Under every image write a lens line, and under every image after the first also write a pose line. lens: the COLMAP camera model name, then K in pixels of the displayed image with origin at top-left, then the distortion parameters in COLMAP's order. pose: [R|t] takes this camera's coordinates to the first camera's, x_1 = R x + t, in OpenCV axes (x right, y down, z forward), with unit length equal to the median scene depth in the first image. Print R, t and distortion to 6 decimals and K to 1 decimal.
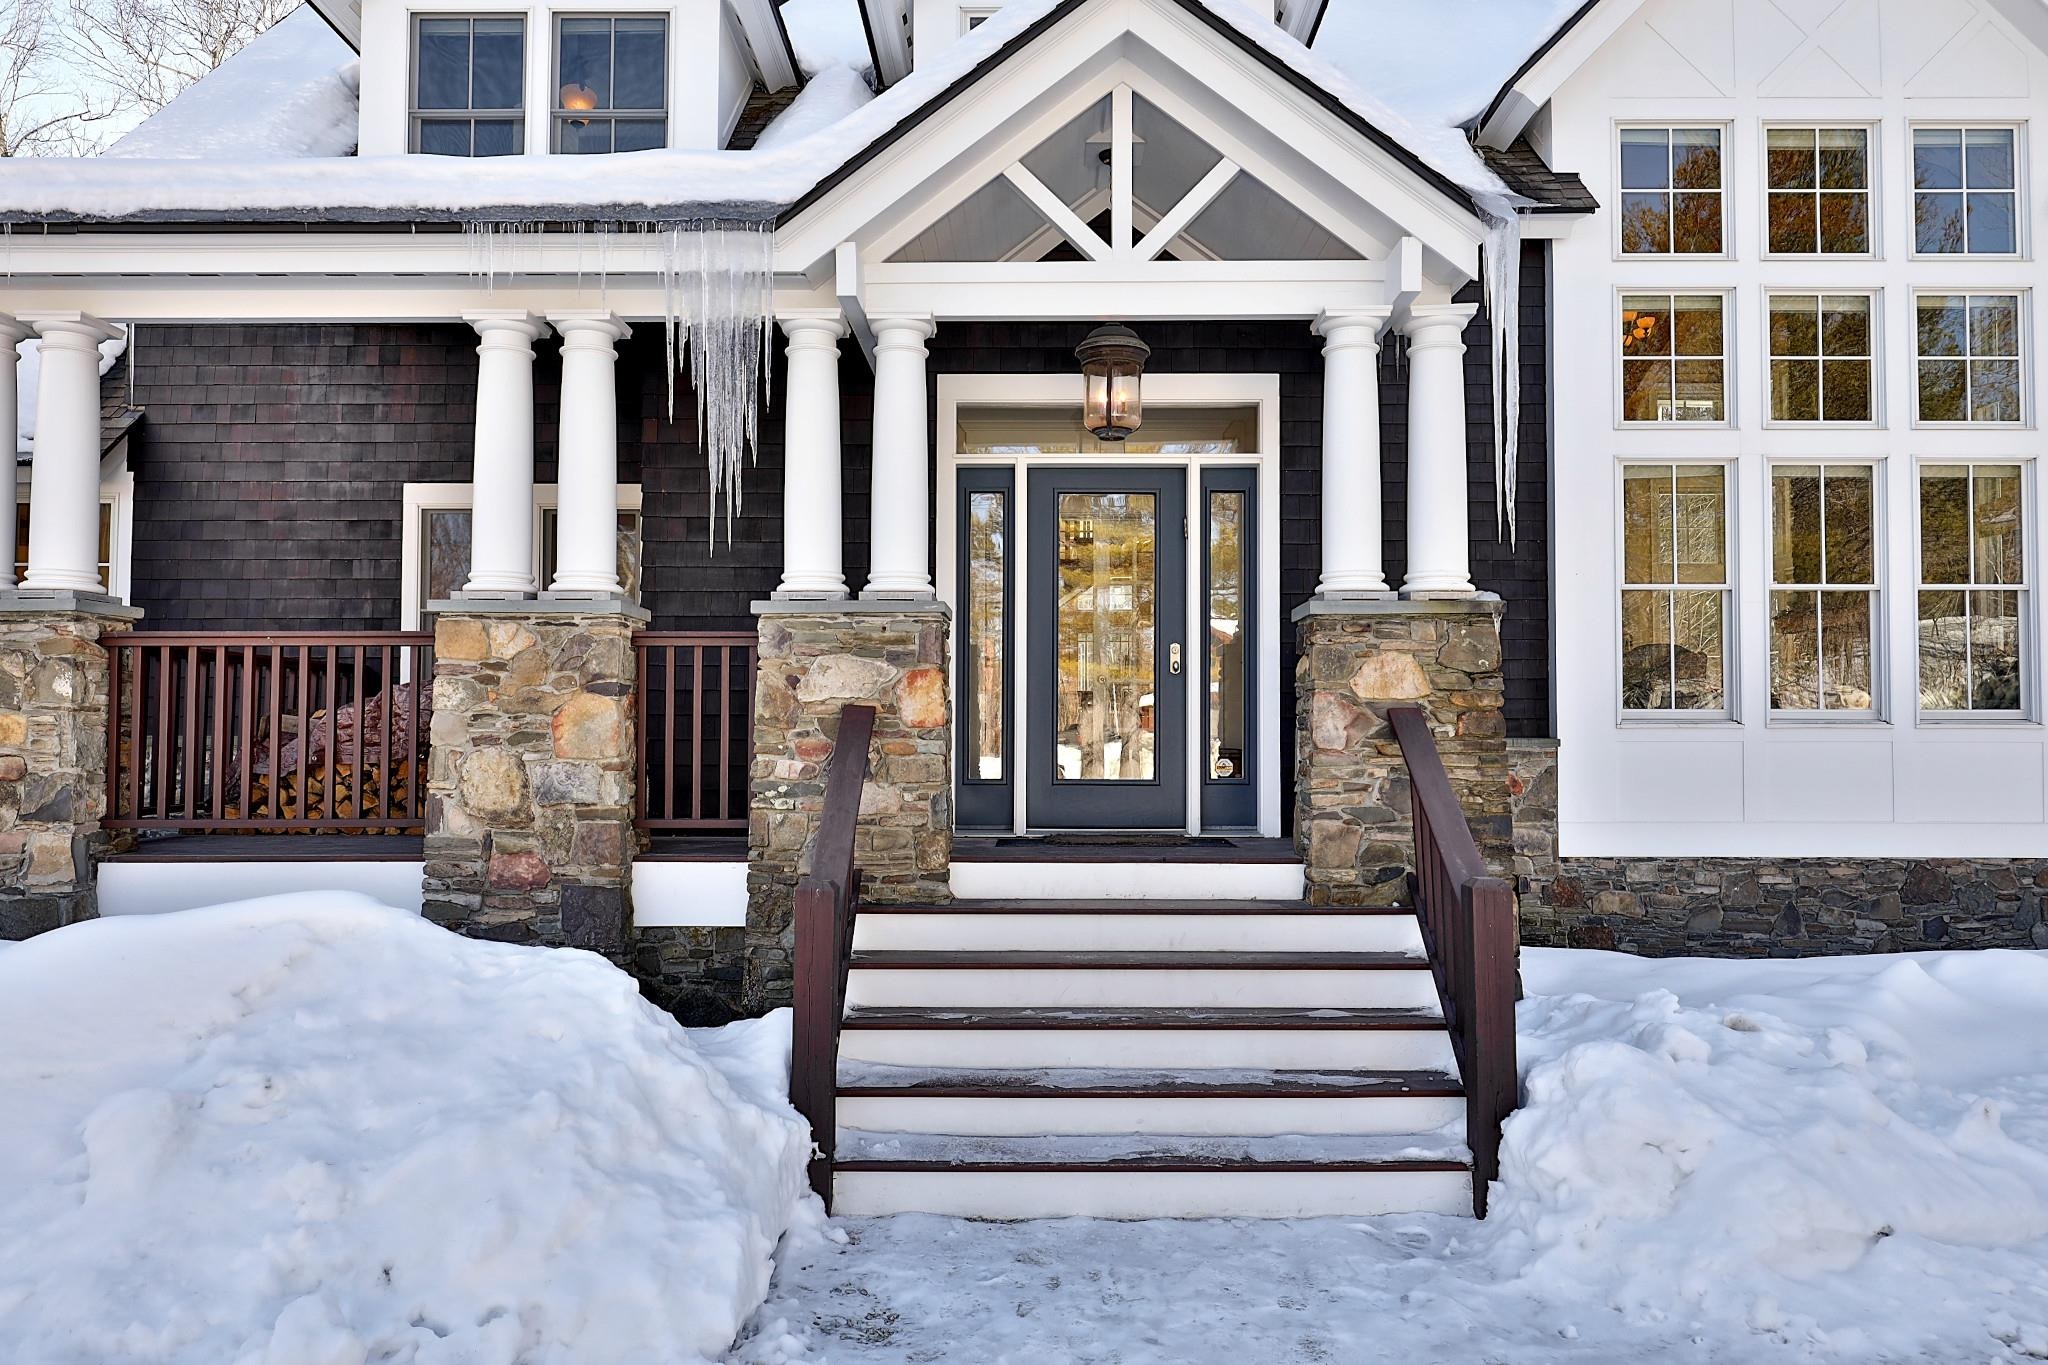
lens RADIAL K [[1303.7, 0, 1024.0], [0, 1303.7, 682.5], [0, 0, 1]] dist [0.004214, 0.001086]
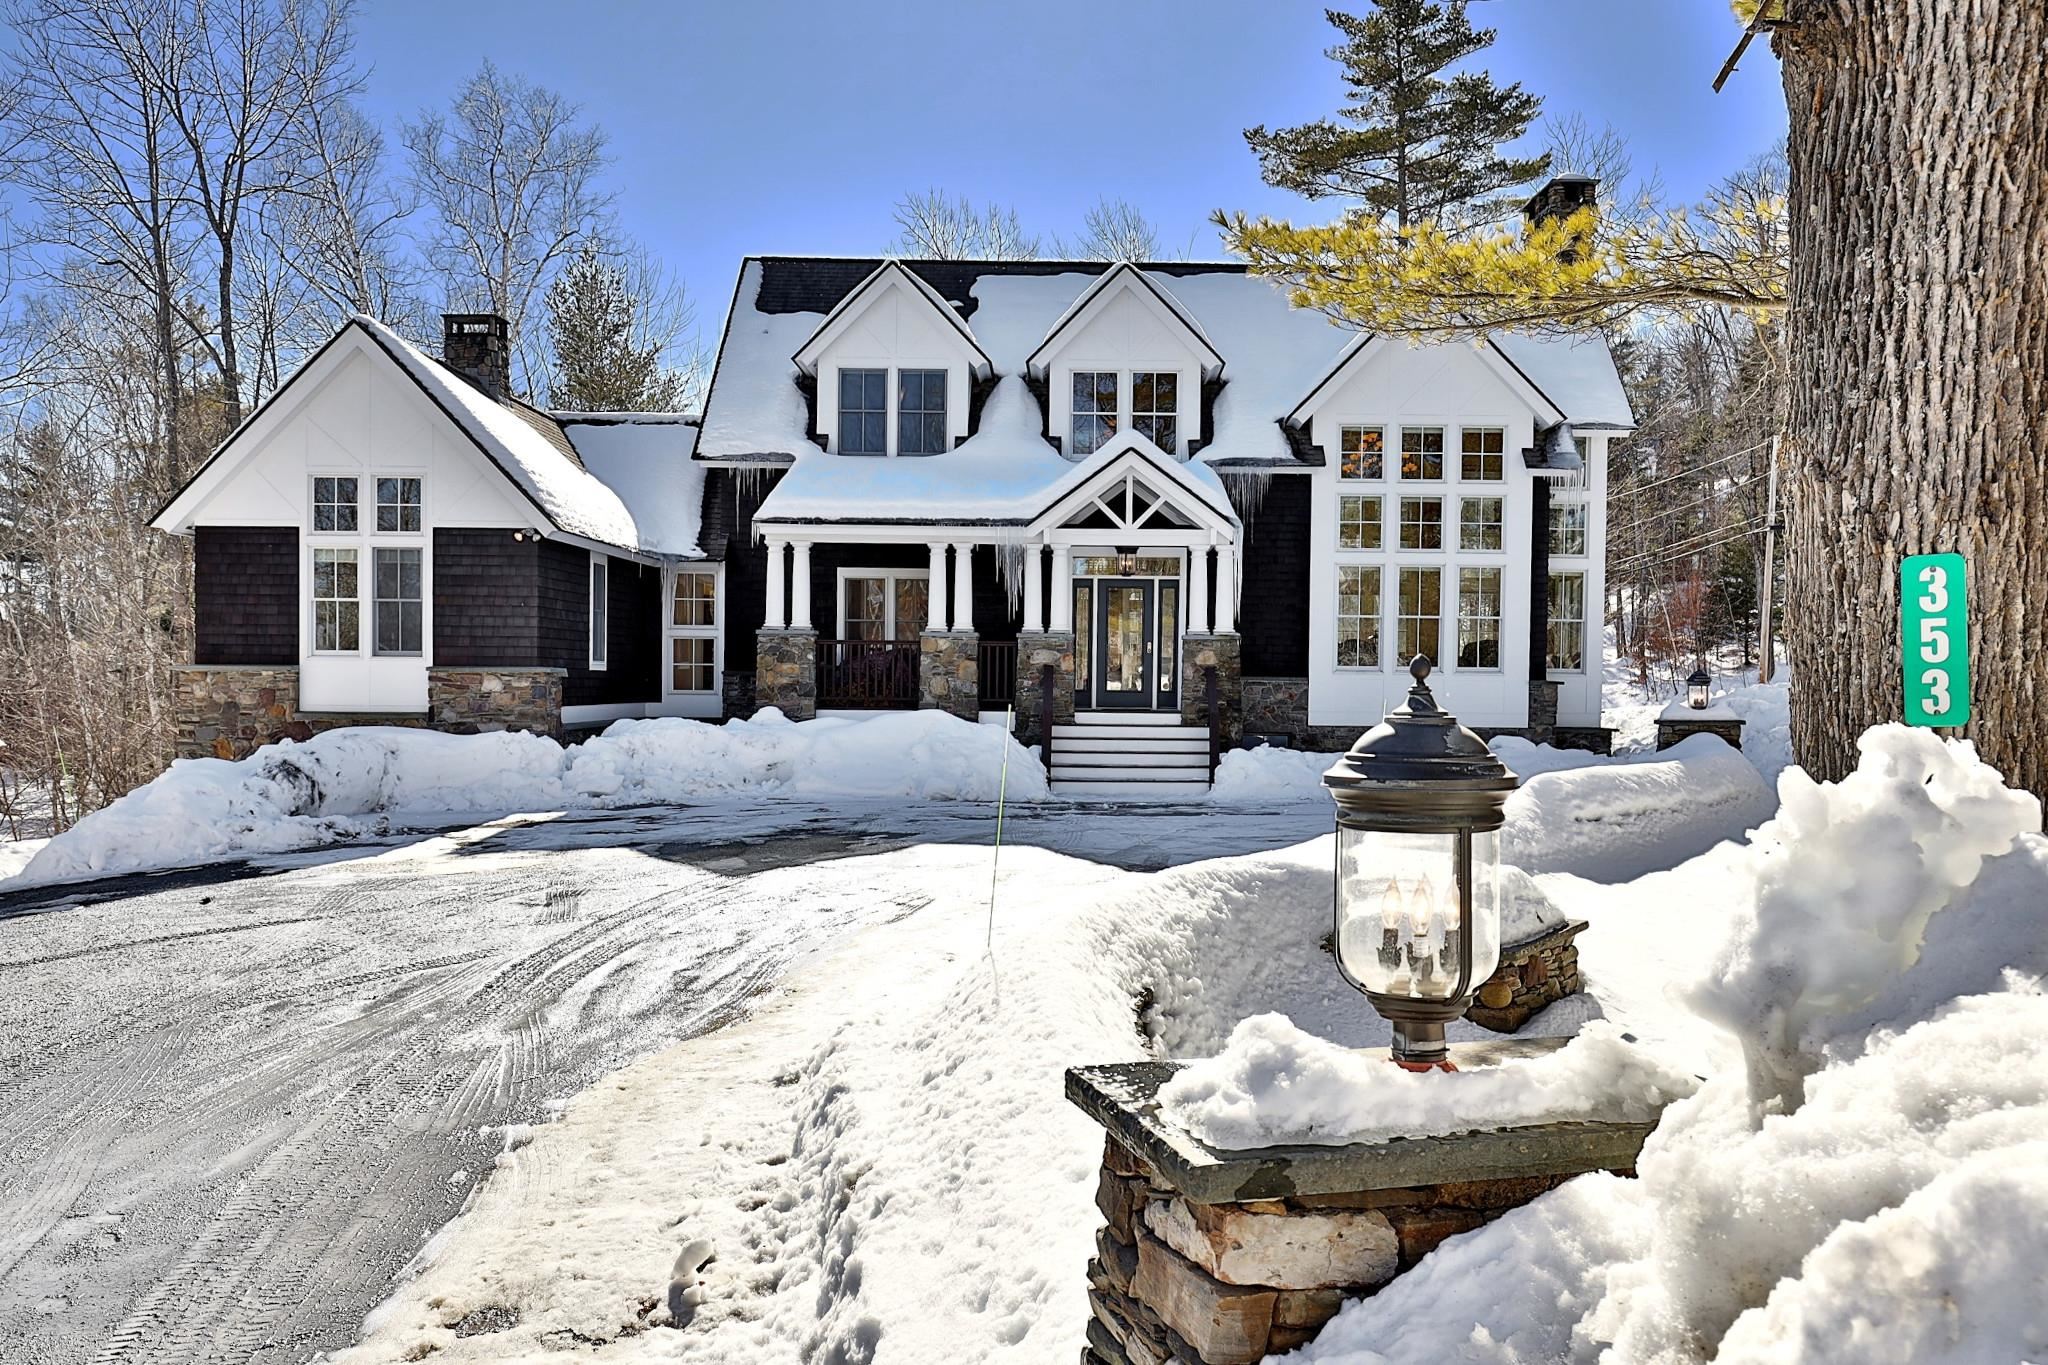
lens RADIAL K [[986.3, 0, 1024.0], [0, 986.3, 682.5], [0, 0, 1]] dist [0.000128, -0.000061]
pose [[0.998690, 0.010667, -0.050047, -0.058041], [-0.008102, 0.998658, 0.051160, -0.063645], [0.050525, -0.050688, 0.997436, -1.480961]]
